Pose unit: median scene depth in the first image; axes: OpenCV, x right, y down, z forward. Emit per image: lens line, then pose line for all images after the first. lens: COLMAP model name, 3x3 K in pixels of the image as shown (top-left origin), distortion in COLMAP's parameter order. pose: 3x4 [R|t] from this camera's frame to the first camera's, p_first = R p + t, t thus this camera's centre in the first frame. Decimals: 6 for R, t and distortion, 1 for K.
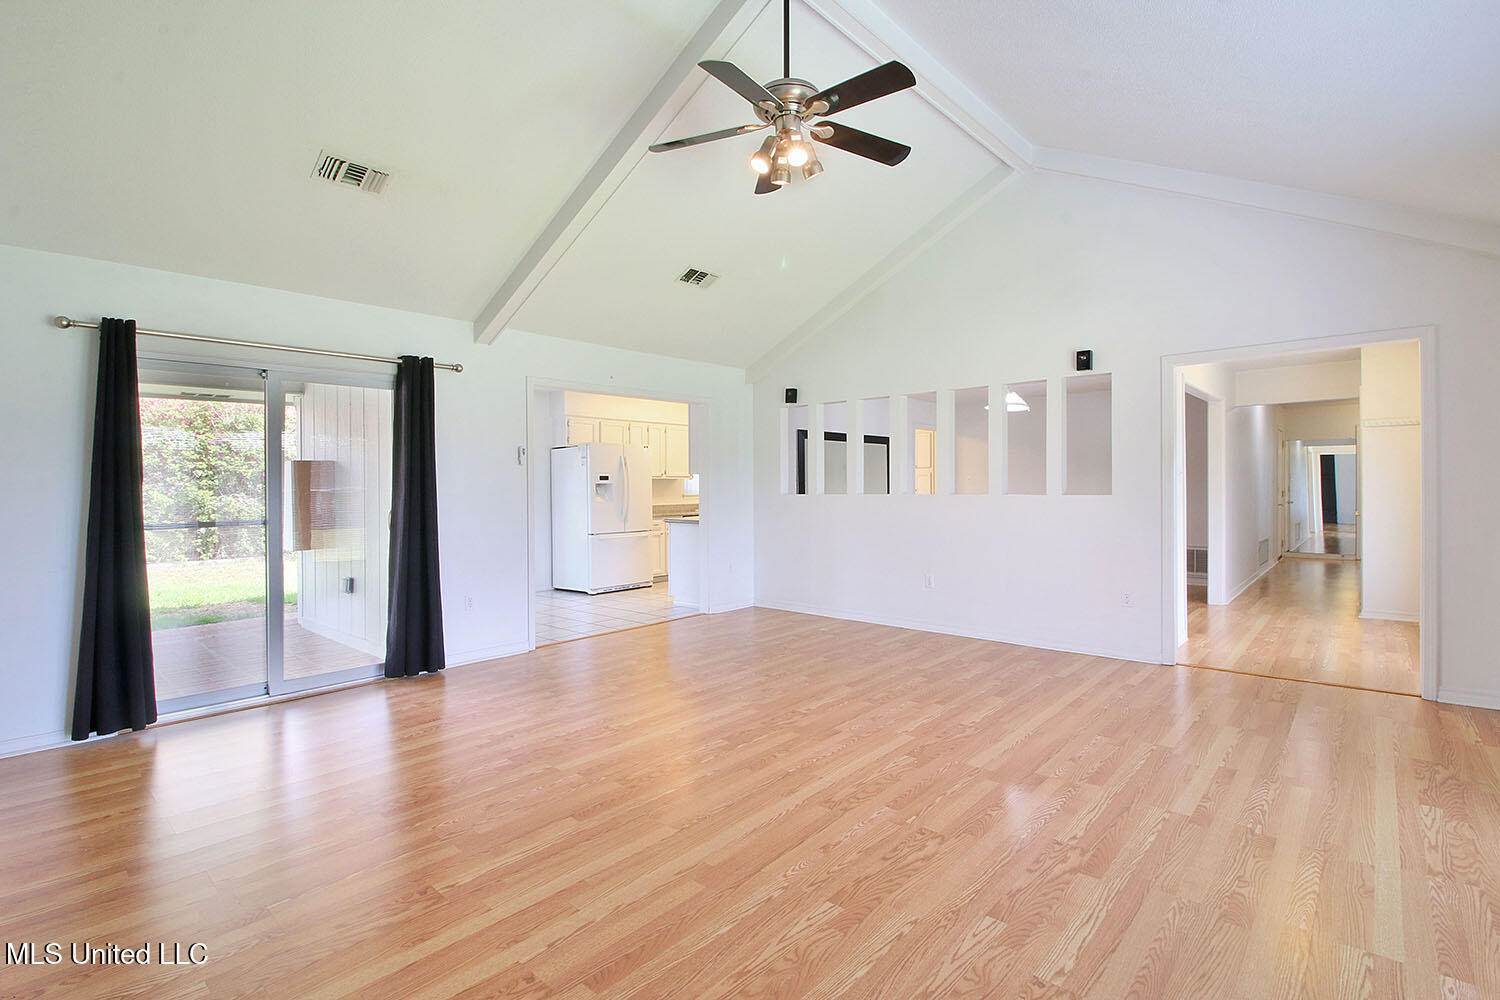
lens RADIAL K [[698.3, 0, 750.4], [0, 698.3, 507.2], [0, 0, 1]] dist [-0.001371, -0.011343]
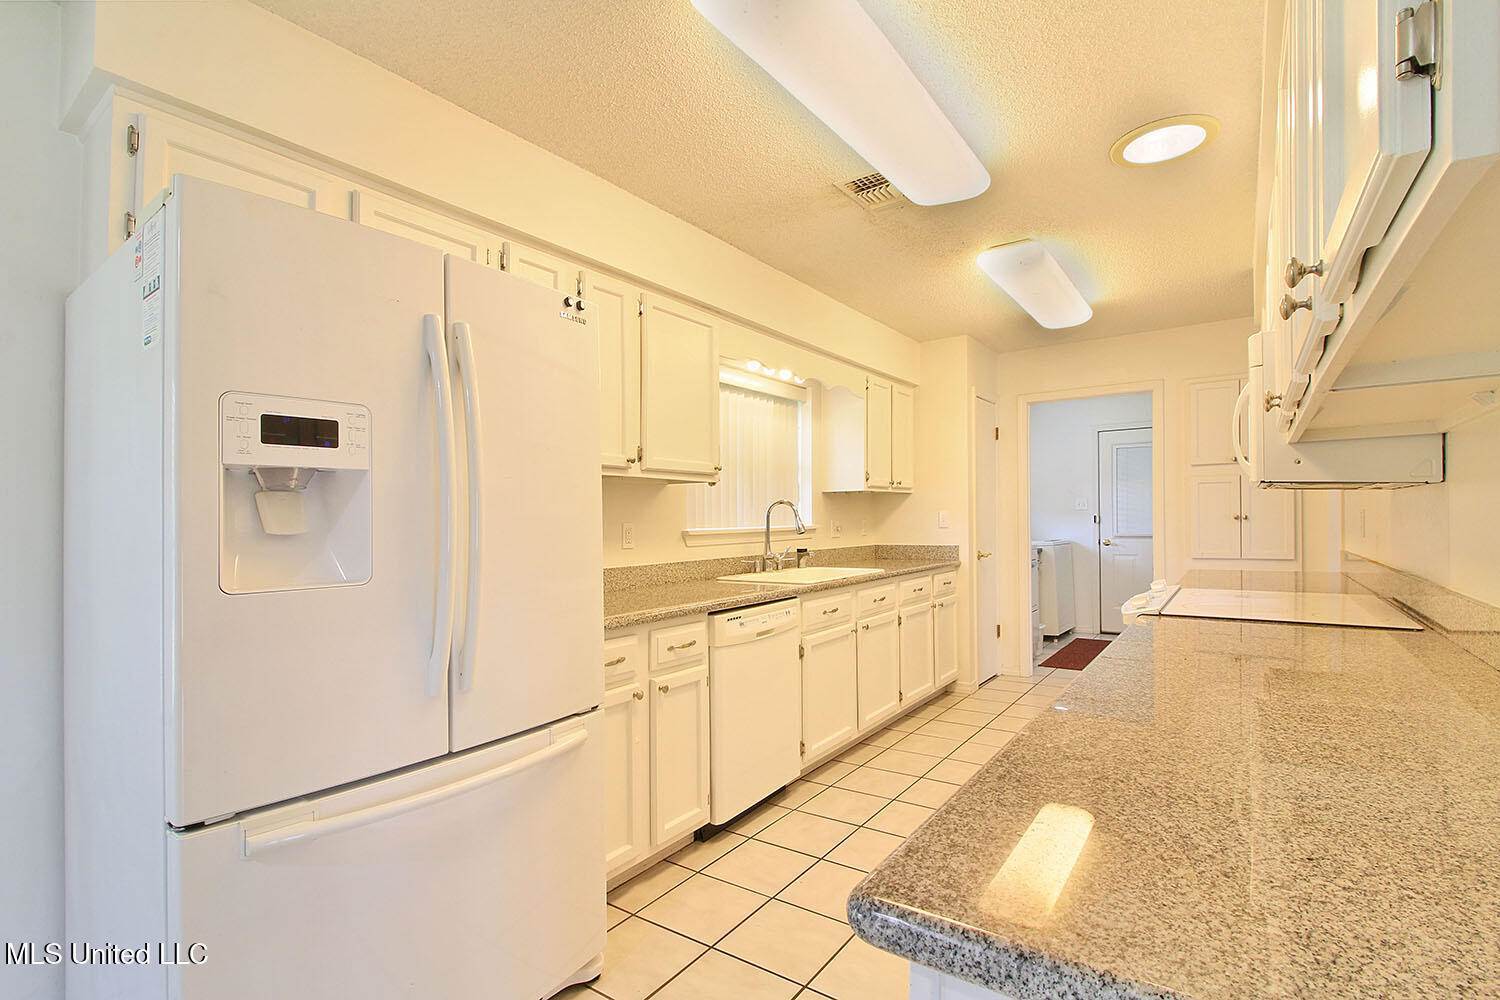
lens RADIAL K [[698.3, 0, 750.4], [0, 698.3, 507.2], [0, 0, 1]] dist [-0.001371, -0.011343]
pose [[0.993498, 0.000559, 0.113844, -0.127251], [0.004785, 0.998899, -0.046664, -0.017601], [-0.113745, 0.046906, 0.992402, 0.825480]]
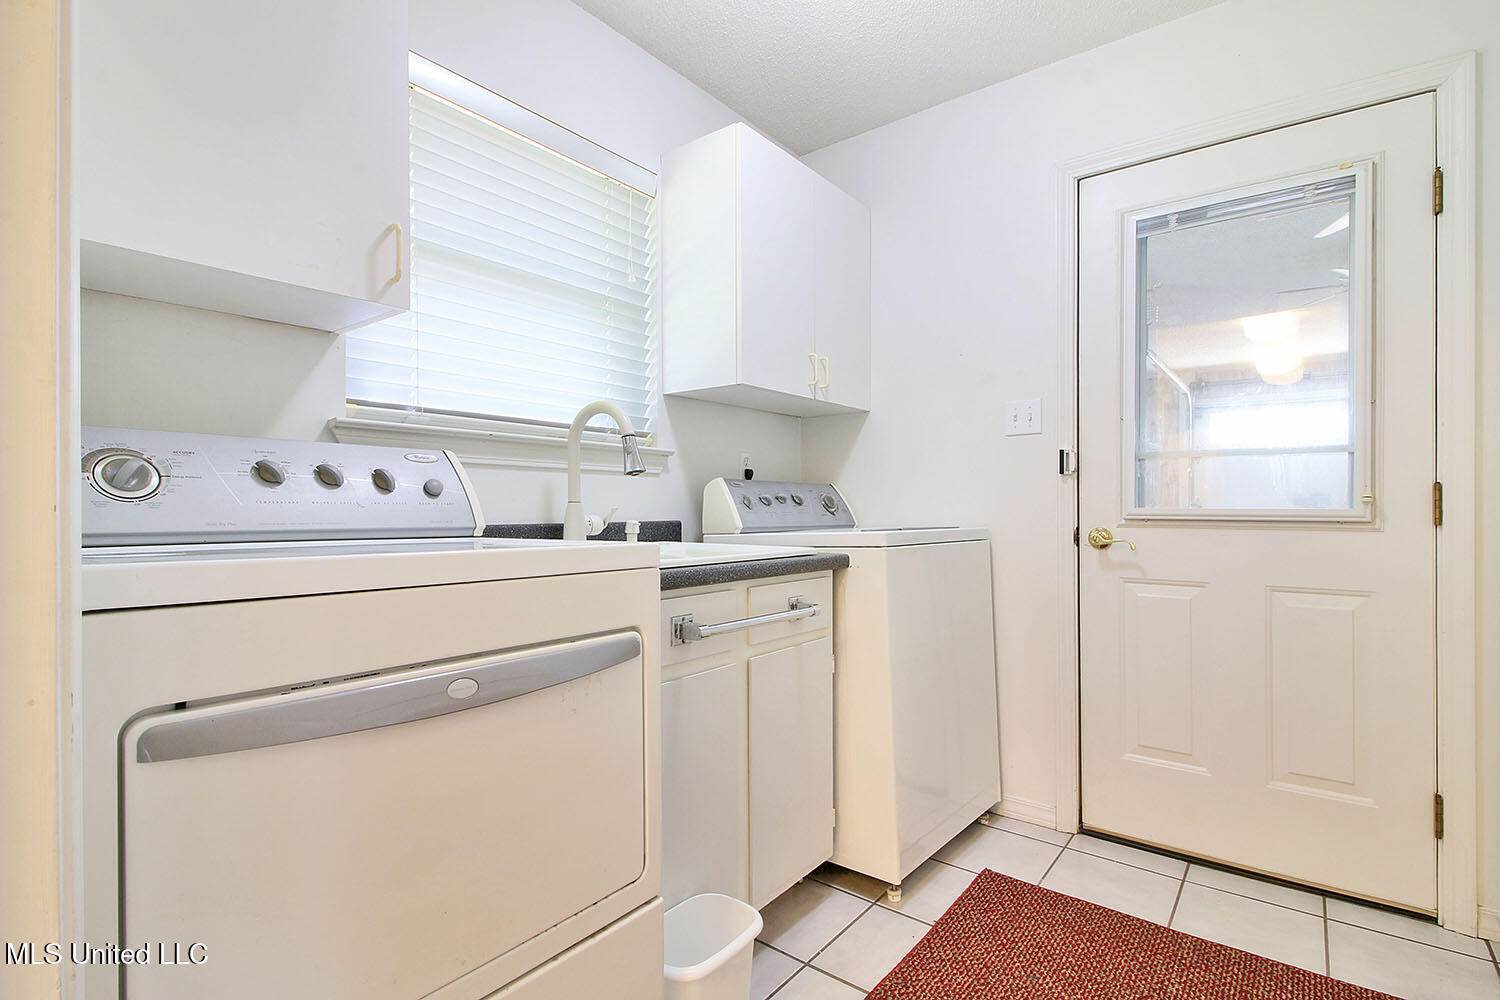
lens RADIAL K [[698.3, 0, 750.4], [0, 698.3, 507.2], [0, 0, 1]] dist [-0.001371, -0.011343]
pose [[0.998341, 0.003110, 0.057489, 0.250796], [-0.000720, 0.999137, -0.041540, -0.012724], [-0.057568, 0.041430, 0.997482, 1.363341]]
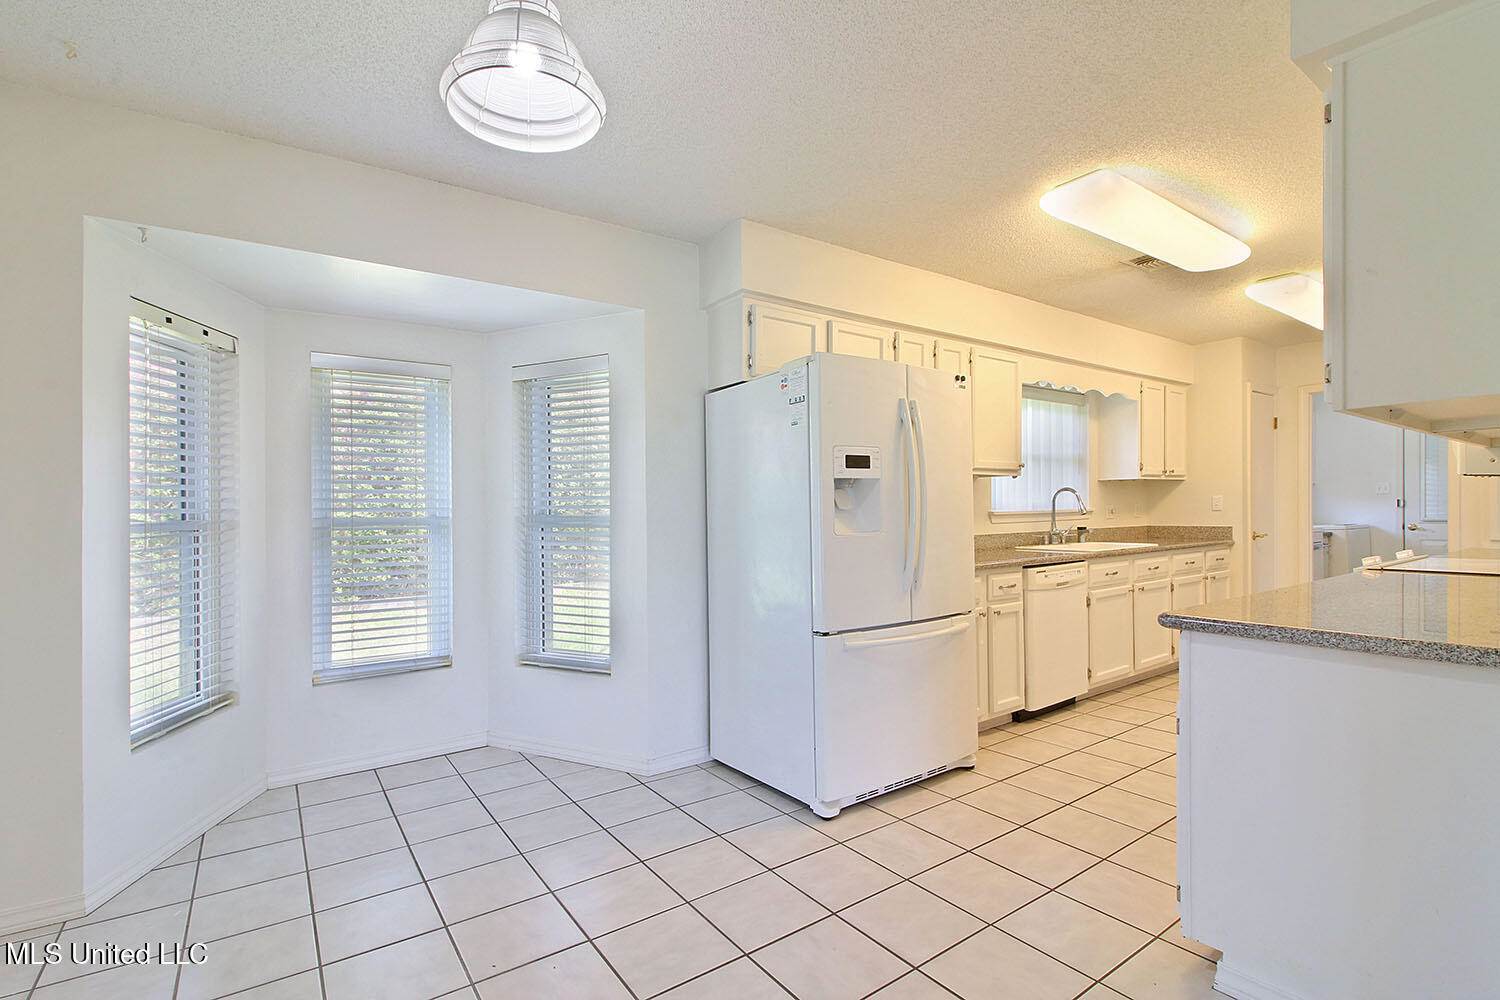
lens RADIAL K [[698.3, 0, 750.4], [0, 698.3, 507.2], [0, 0, 1]] dist [-0.001371, -0.011343]
pose [[0.976079, -0.002829, -0.217398, -0.184590], [-0.003306, 0.999607, -0.027848, -0.010500], [0.217392, 0.027900, 0.975686, 0.656971]]
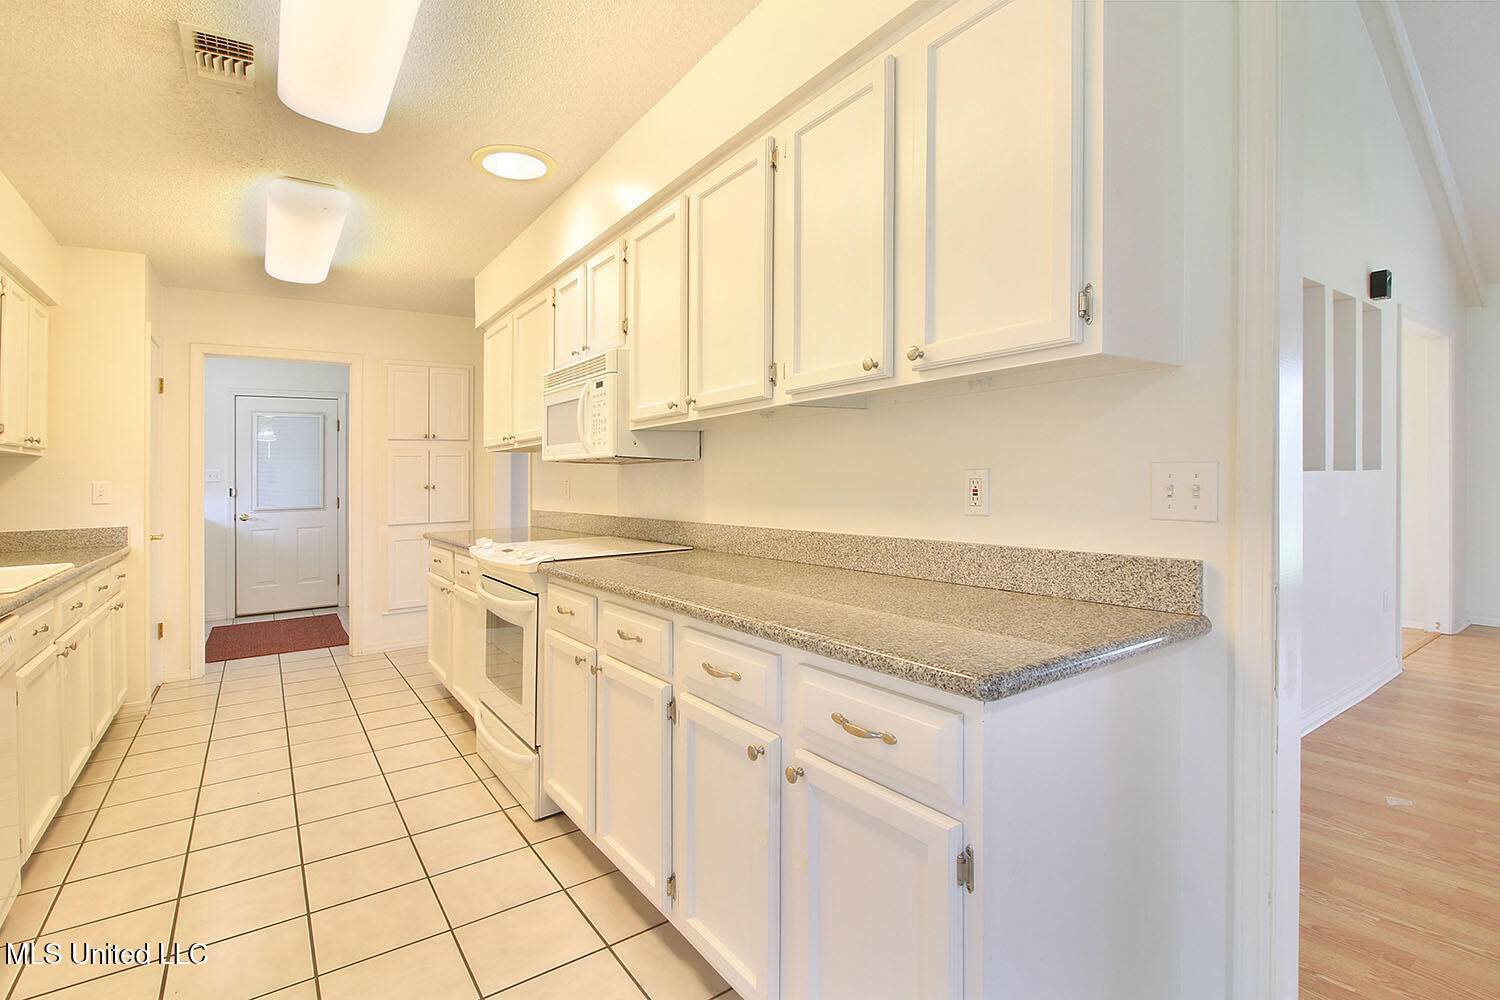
lens RADIAL K [[698.3, 0, 750.4], [0, 698.3, 507.2], [0, 0, 1]] dist [-0.001371, -0.011343]
pose [[0.218799, -0.033851, 0.975183, -0.230794], [0.044818, 0.998692, 0.024611, -0.017466], [-0.974740, 0.038321, 0.220030, 0.898394]]
